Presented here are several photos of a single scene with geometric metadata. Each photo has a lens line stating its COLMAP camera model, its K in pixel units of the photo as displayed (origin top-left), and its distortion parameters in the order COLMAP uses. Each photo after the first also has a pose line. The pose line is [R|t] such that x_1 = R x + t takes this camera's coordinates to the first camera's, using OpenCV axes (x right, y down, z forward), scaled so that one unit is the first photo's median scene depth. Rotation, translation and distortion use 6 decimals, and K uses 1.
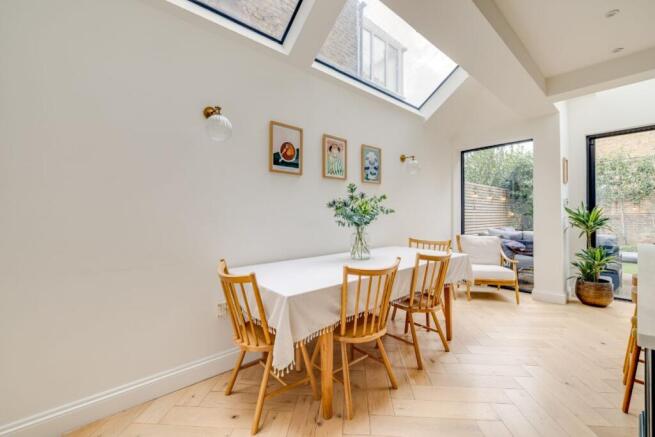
lens RADIAL K [[277.4, 0, 331.9], [0, 277.4, 216.2], [0, 0, 1]] dist [0.012241, -0.000111]
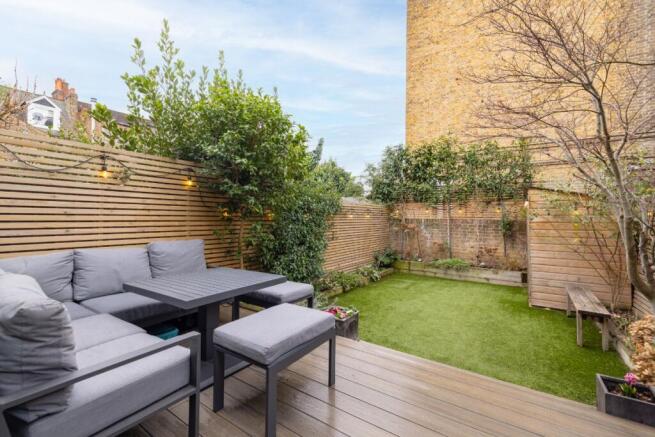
lens RADIAL K [[277.4, 0, 331.9], [0, 277.4, 216.2], [0, 0, 1]] dist [0.012241, -0.000111]
pose [[0.972173, 0.014230, 0.233831, 1.692771], [-0.013279, 0.999896, -0.005642, -0.009040], [-0.233887, 0.002380, 0.972261, 1.030832]]
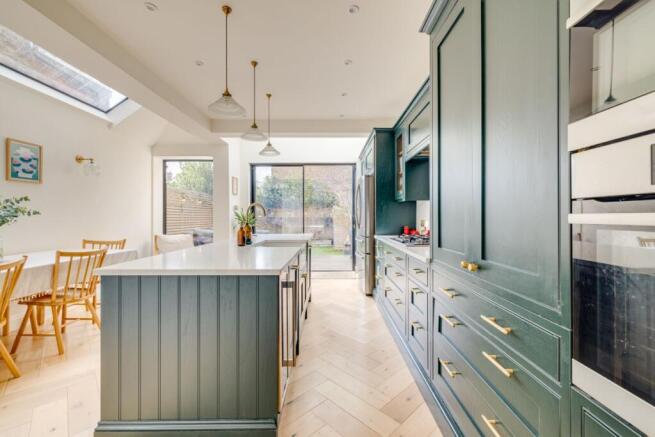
lens RADIAL K [[277.4, 0, 331.9], [0, 277.4, 216.2], [0, 0, 1]] dist [0.012241, -0.000111]
pose [[0.667293, 0.005053, 0.744778, 0.126473], [-0.001444, 0.999984, -0.005490, -0.001822], [-0.744794, 0.002589, 0.667289, -0.365165]]
